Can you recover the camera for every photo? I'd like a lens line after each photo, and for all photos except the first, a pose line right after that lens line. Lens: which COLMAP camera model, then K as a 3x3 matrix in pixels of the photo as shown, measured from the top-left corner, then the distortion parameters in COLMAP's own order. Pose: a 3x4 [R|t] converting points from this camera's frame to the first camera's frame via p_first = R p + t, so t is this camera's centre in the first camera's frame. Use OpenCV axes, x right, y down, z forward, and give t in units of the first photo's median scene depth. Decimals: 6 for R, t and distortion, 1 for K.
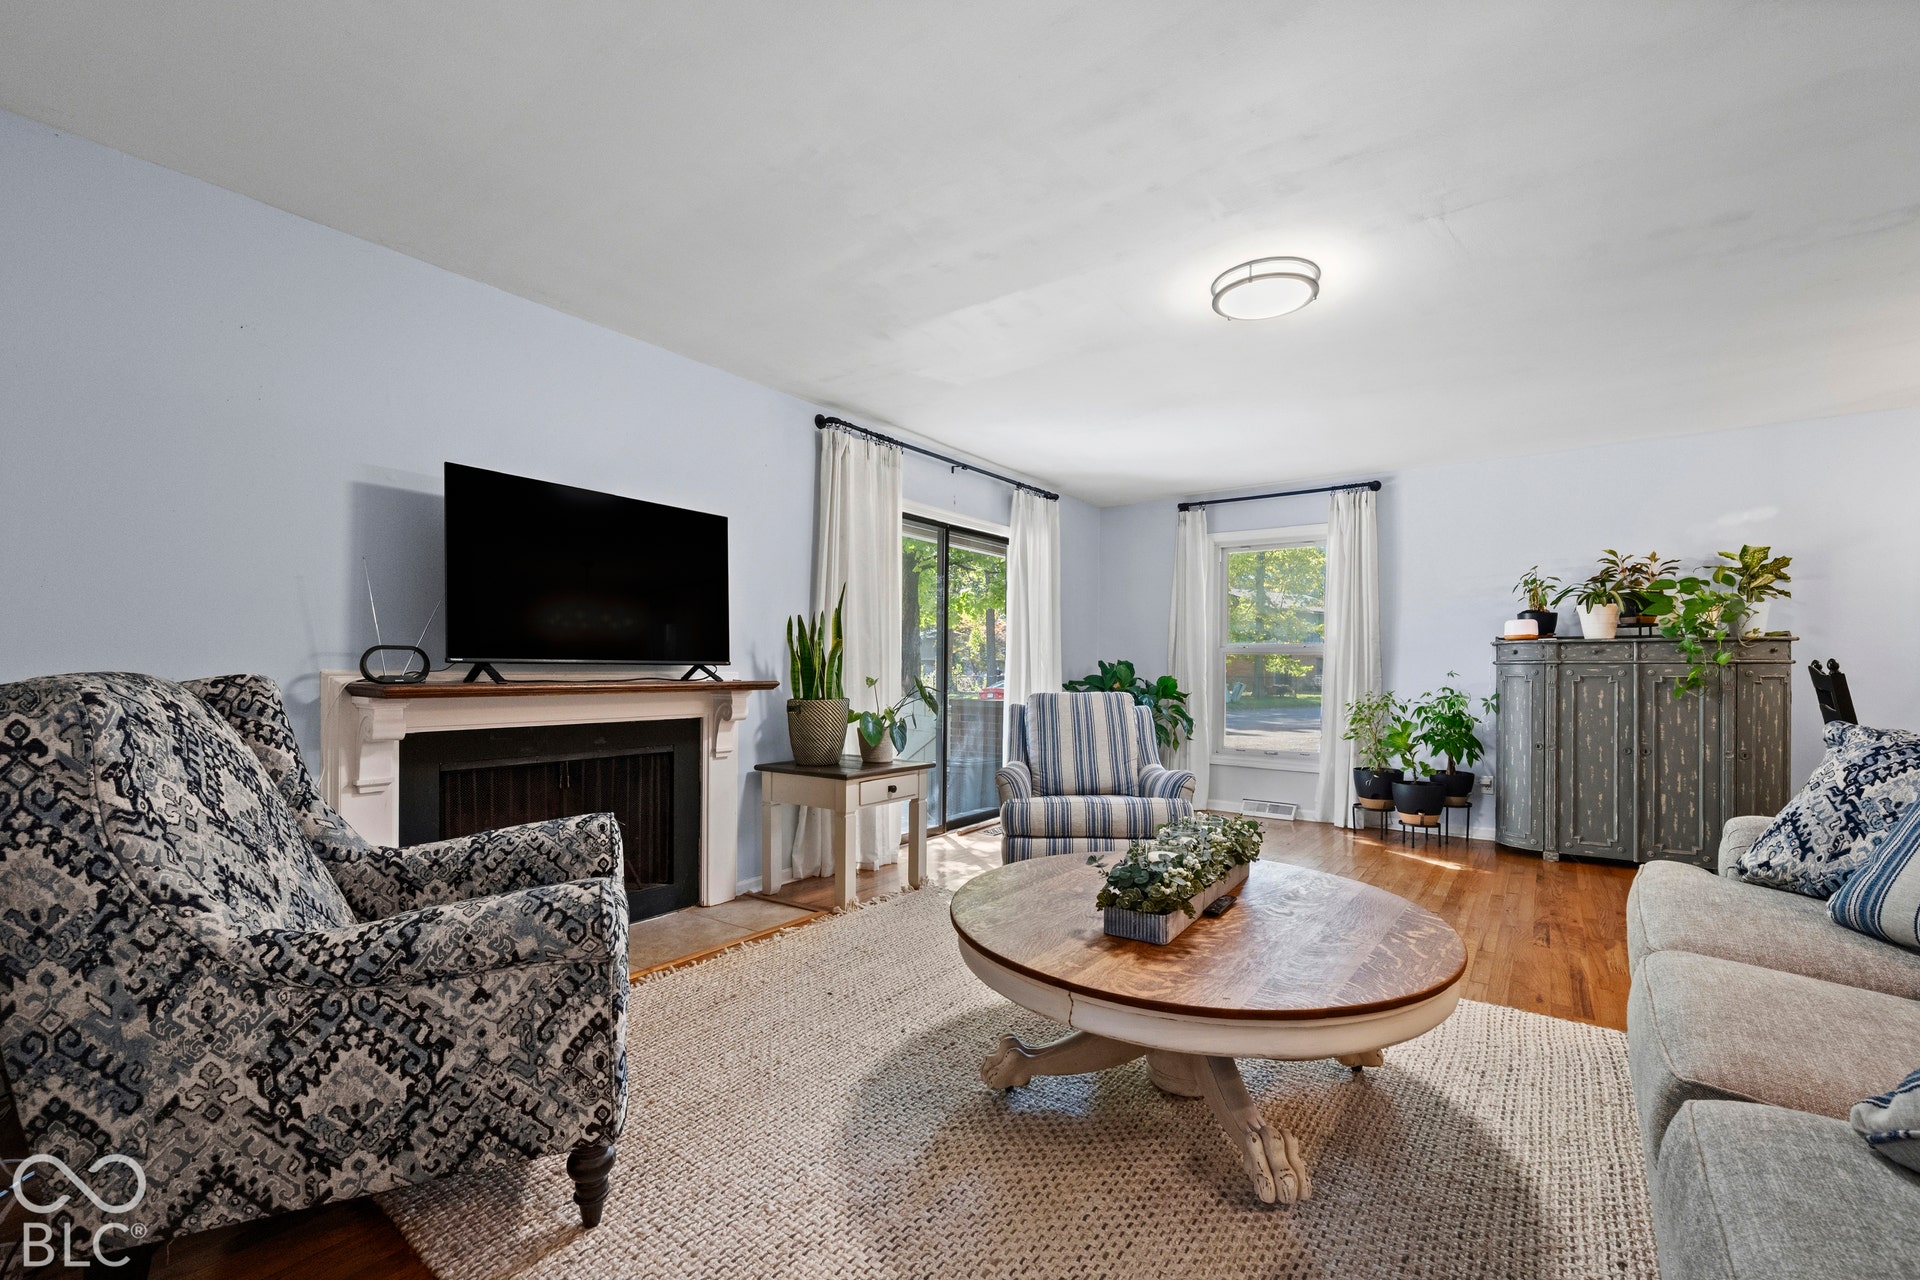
lens RADIAL K [[801.3, 0, 961.5], [0, 801.3, 671.5], [0, 0, 1]] dist [-0.001884, 0.000945]
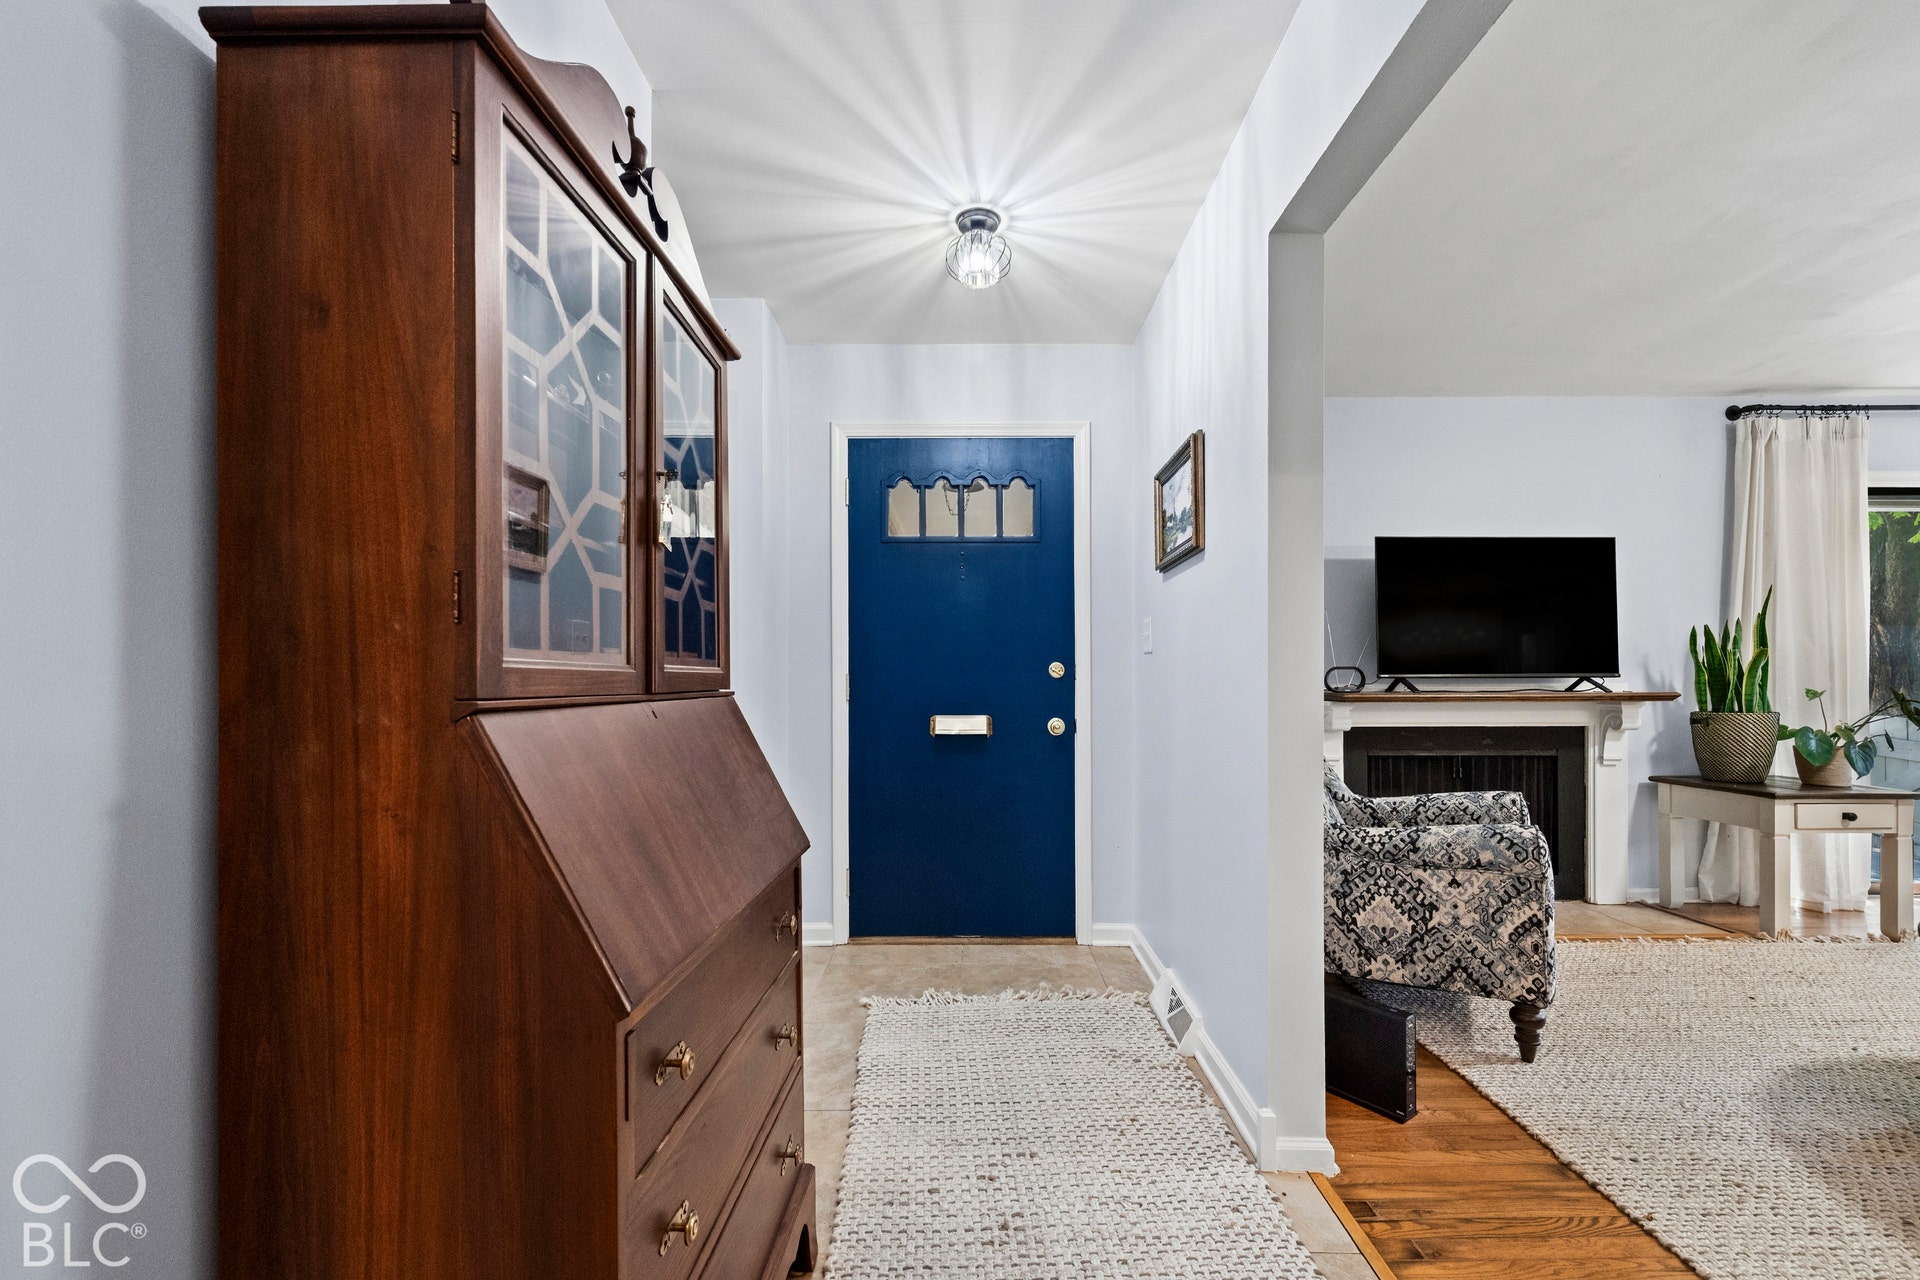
lens RADIAL K [[801.3, 0, 975.2], [0, 801.3, 676.1], [0, 0, 1]] dist [-0.001884, 0.000945]
pose [[0.593110, -0.009448, -0.805066, 0.058102], [0.003201, 0.999951, -0.009377, -0.002233], [0.805115, 0.002985, 0.593111, -0.317669]]
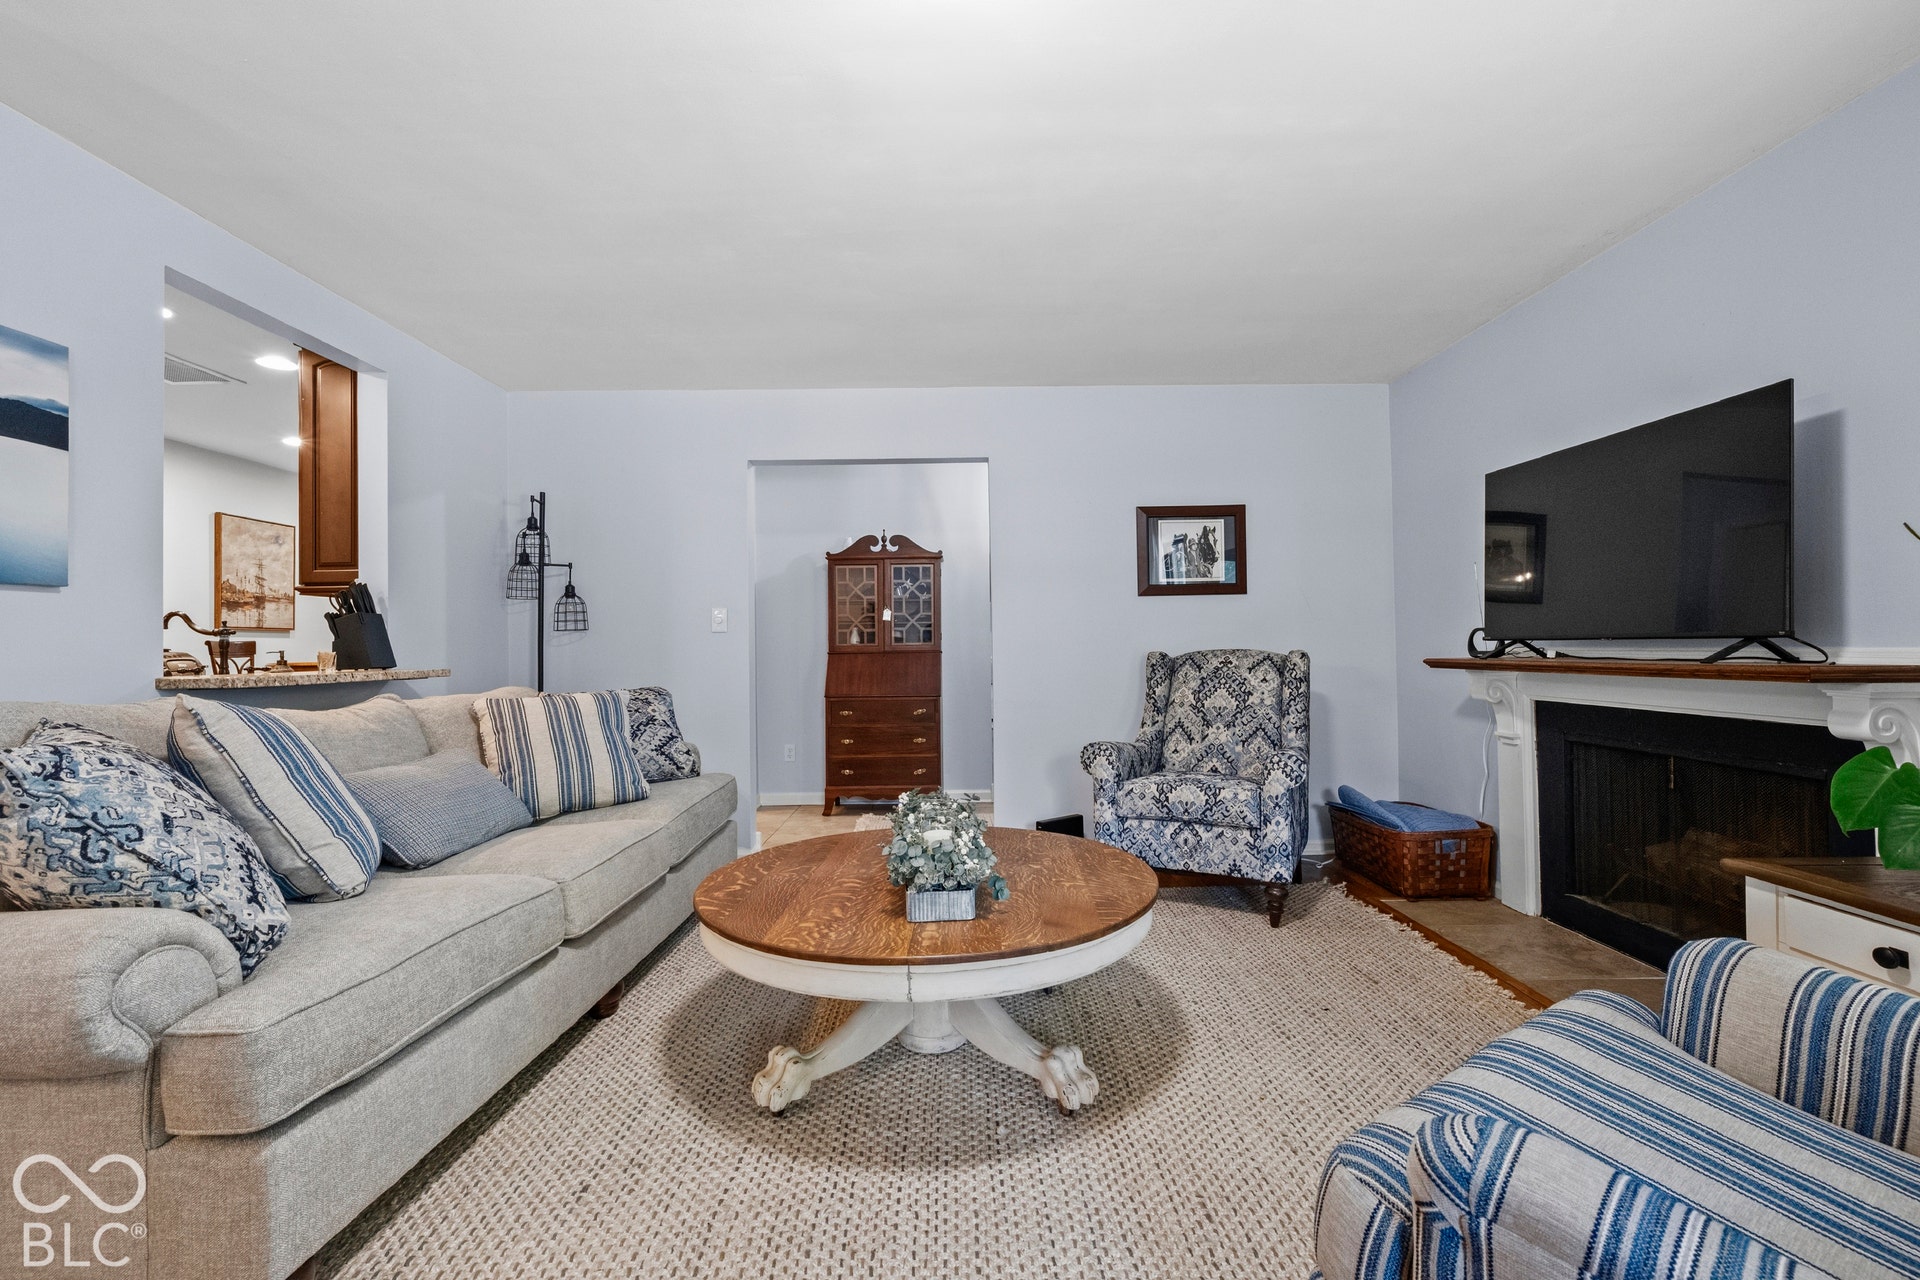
lens RADIAL K [[801.3, 0, 958.6], [0, 801.3, 634.7], [0, 0, 1]] dist [-0.001884, 0.000945]
pose [[-0.807614, -0.006568, -0.589675, 0.546276], [0.004848, 0.999830, -0.017777, -0.002164], [0.589691, -0.017216, -0.807445, 1.163869]]
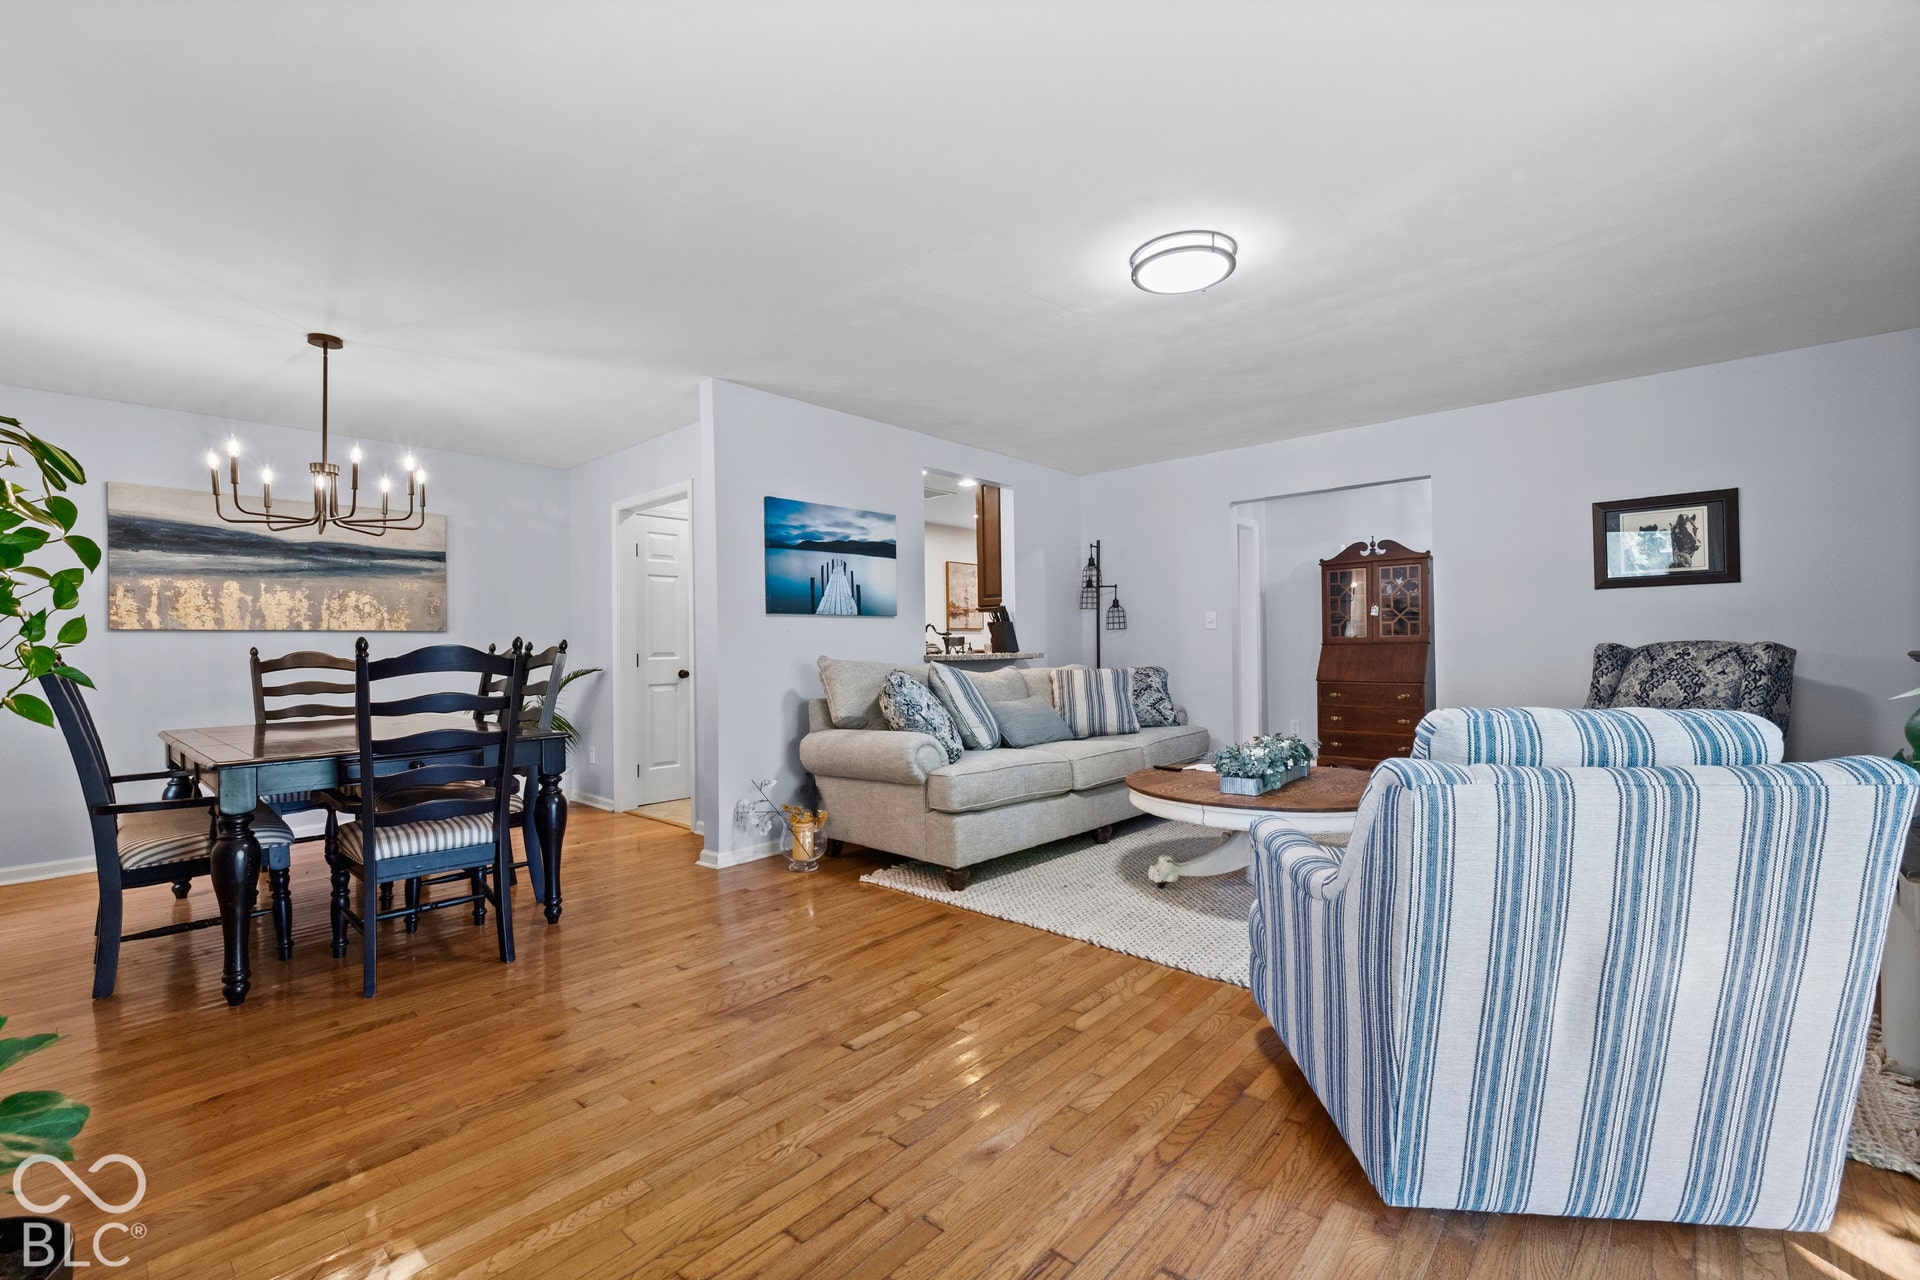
lens RADIAL K [[801.3, 0, 968.9], [0, 801.3, 635.6], [0, 0, 1]] dist [-0.001884, 0.000945]
pose [[-0.995349, 0.007190, 0.096063, 0.465596], [0.006364, 0.999940, -0.008907, -0.003697], [-0.096121, -0.008255, -0.995335, 1.708463]]
